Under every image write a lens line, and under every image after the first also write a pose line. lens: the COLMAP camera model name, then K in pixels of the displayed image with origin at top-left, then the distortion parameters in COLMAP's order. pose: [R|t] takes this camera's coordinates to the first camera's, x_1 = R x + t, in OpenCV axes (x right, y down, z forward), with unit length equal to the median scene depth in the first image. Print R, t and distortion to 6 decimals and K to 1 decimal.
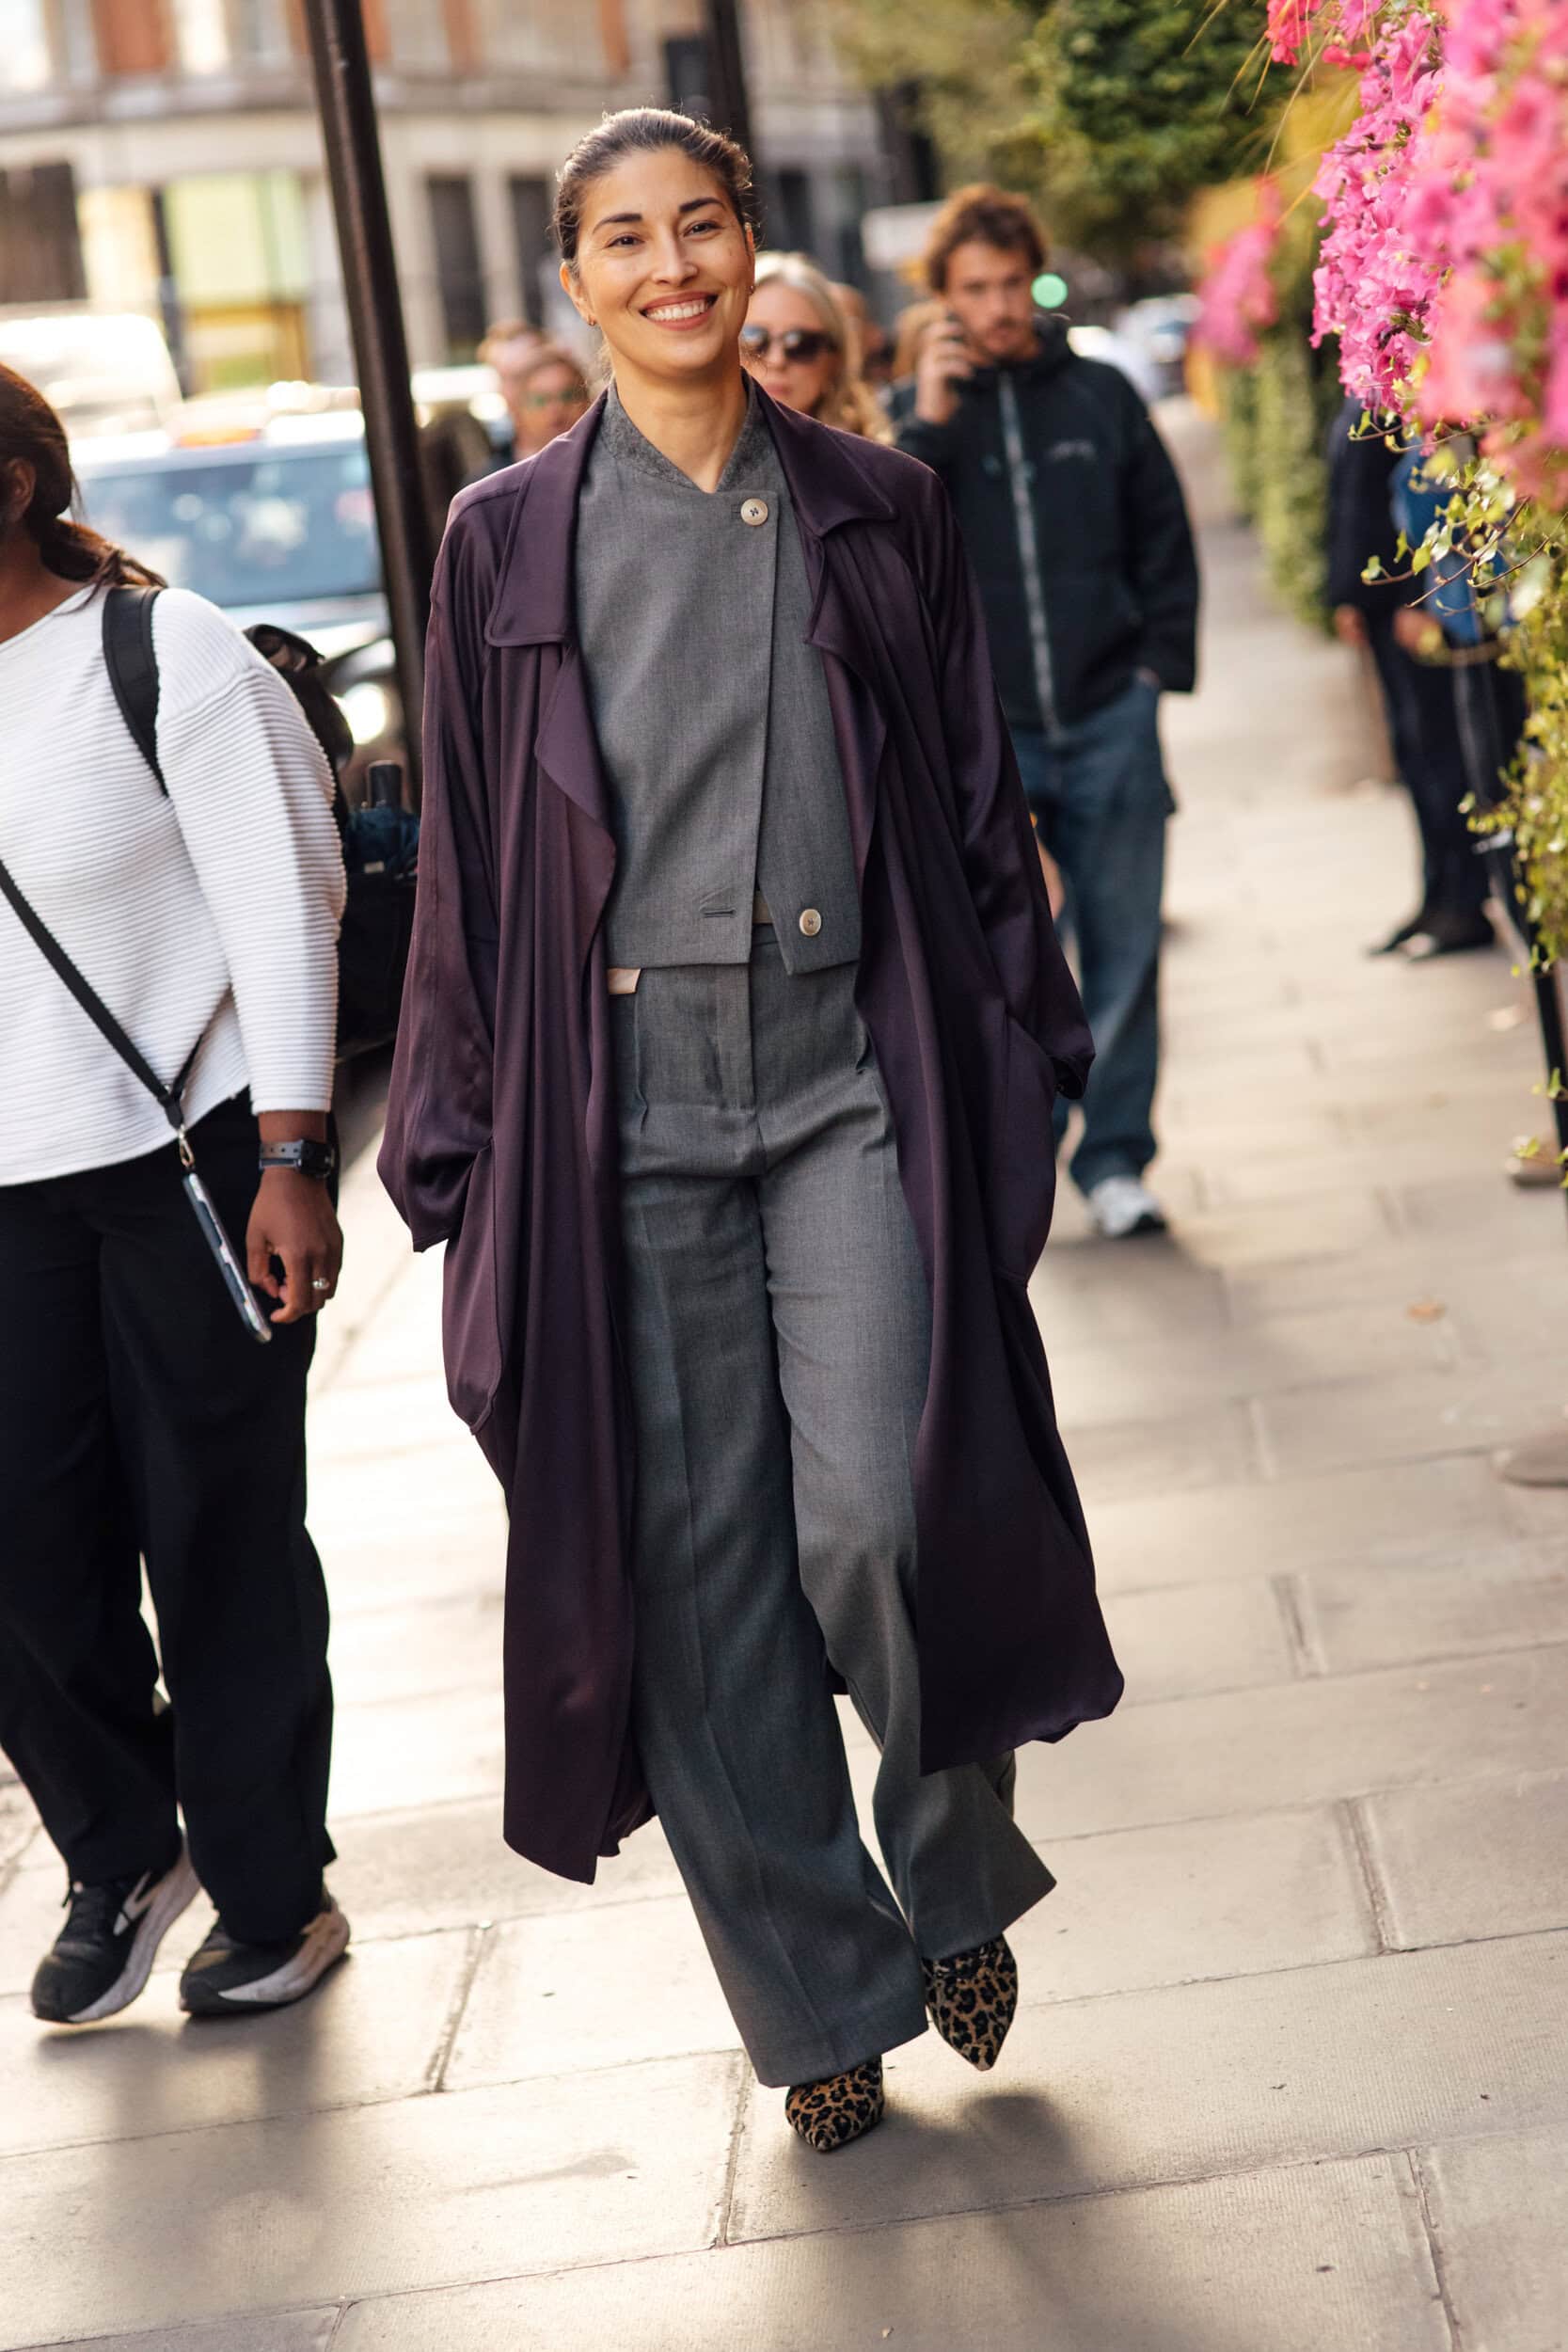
lens RADIAL K [[5930.9, 0, 747.1], [0, 5930.9, 1208.4], [0, 0, 1]] dist [-0.066035, 0.954581]
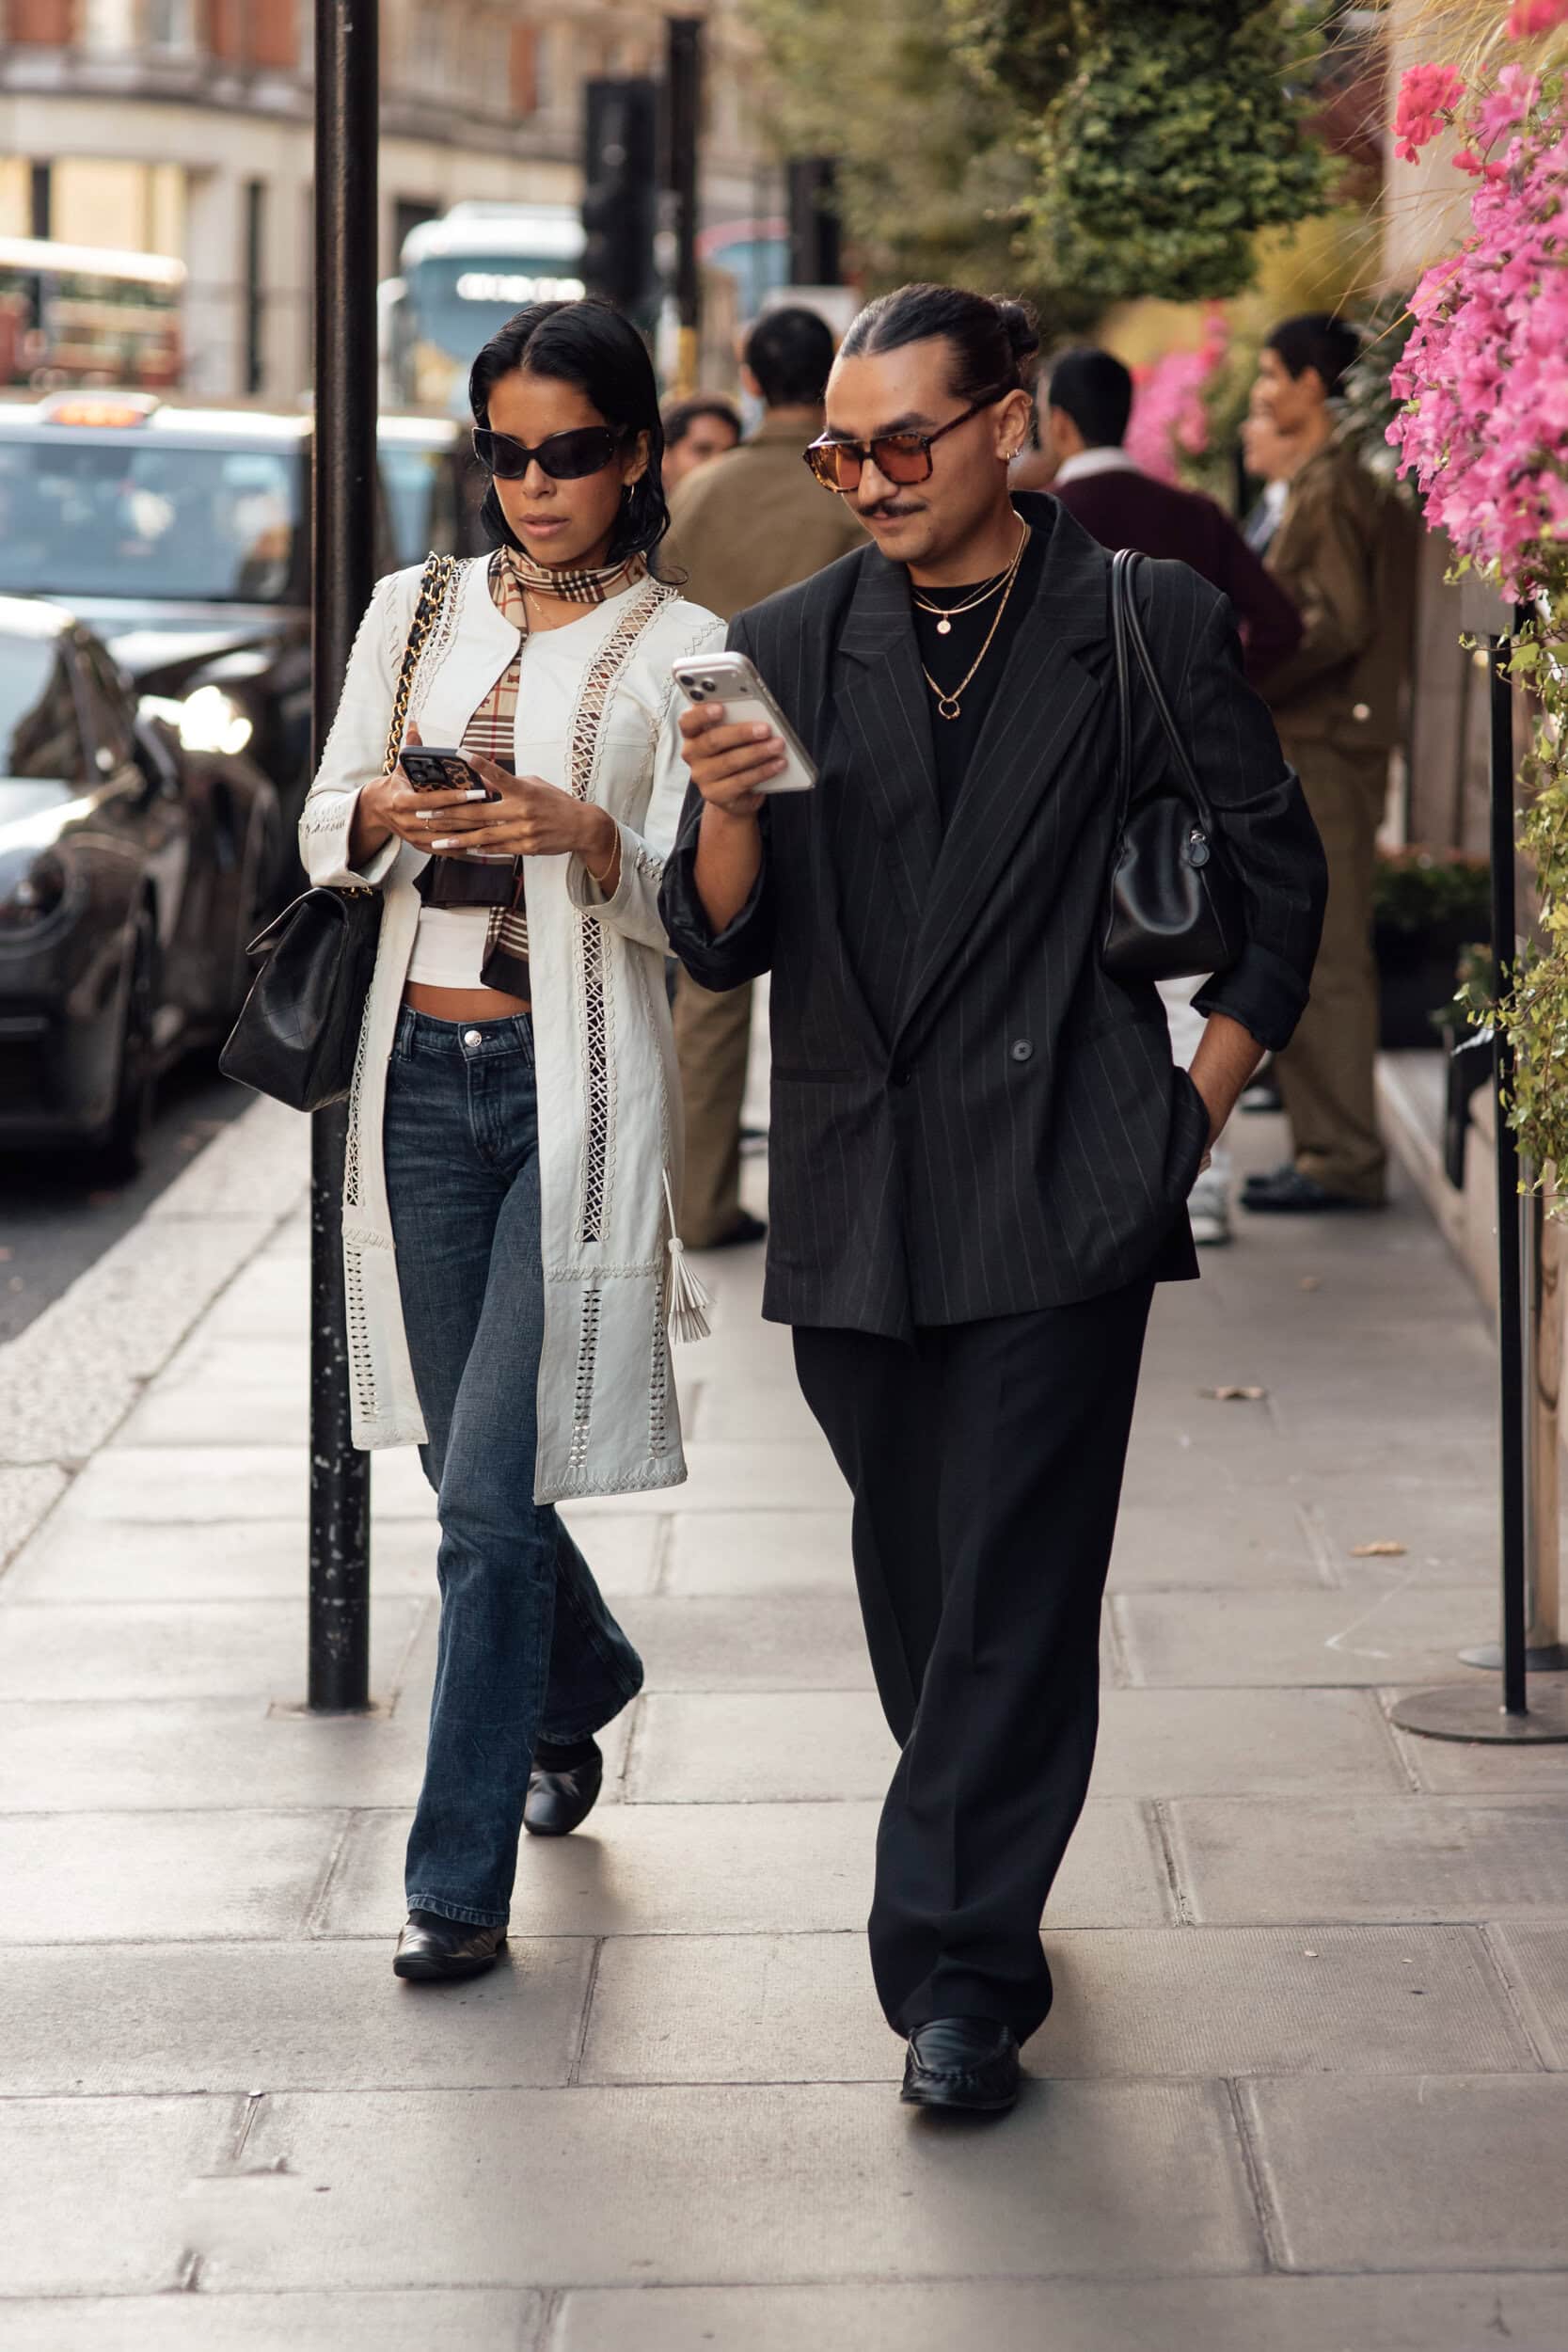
lens RADIAL K [[5932.2, 0, 757.4], [0, 5932.2, 1178.0], [0, 0, 1]] dist [-0.024935, -0.240071]
pose [[0.990017, 0.133720, 0.044565, -0.025370], [-0.132944, 0.990923, -0.019942, -0.007604], [-0.046827, 0.013818, 0.998807, 0.093747]]
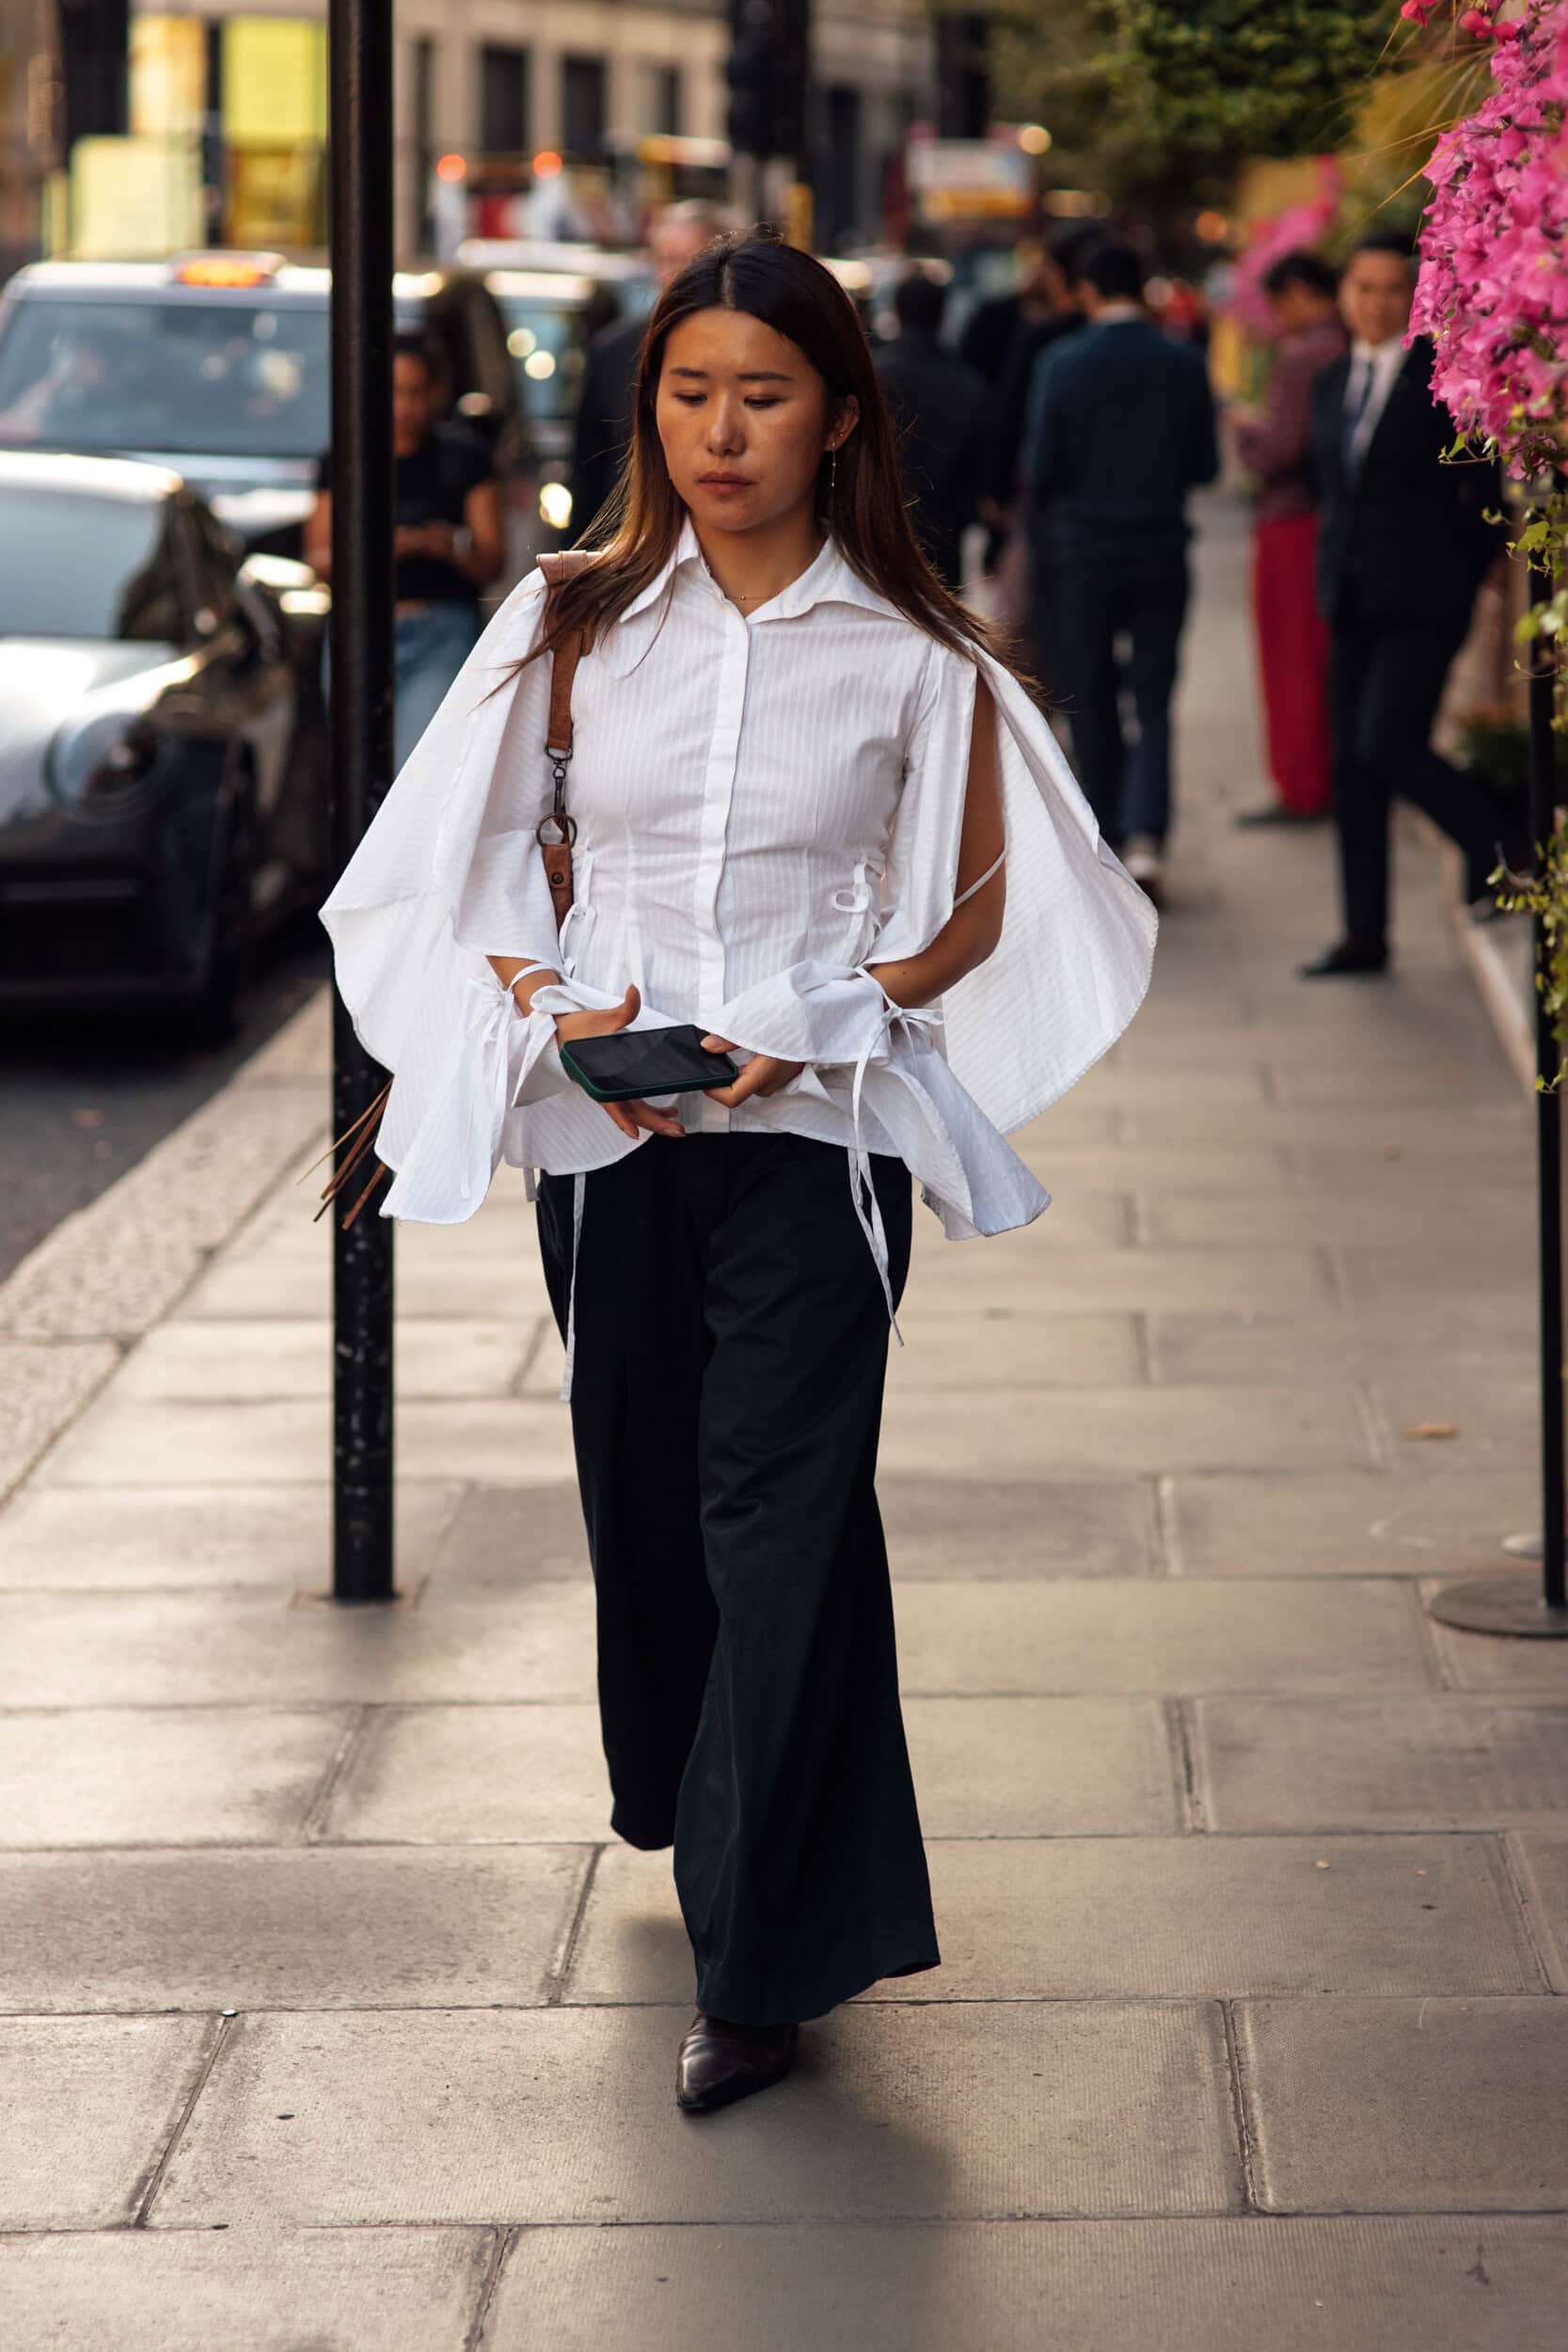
lens RADIAL K [[5776.5, 0, 784.0], [0, 5776.5, 1176.0], [0, 0, 1]] dist [-0.029333, -0.227207]
pose [[0.991072, 0.131535, 0.021782, 0.002016], [-0.131815, 0.991202, 0.011944, -0.020803], [-0.020020, -0.014708, 0.999691, 0.136994]]
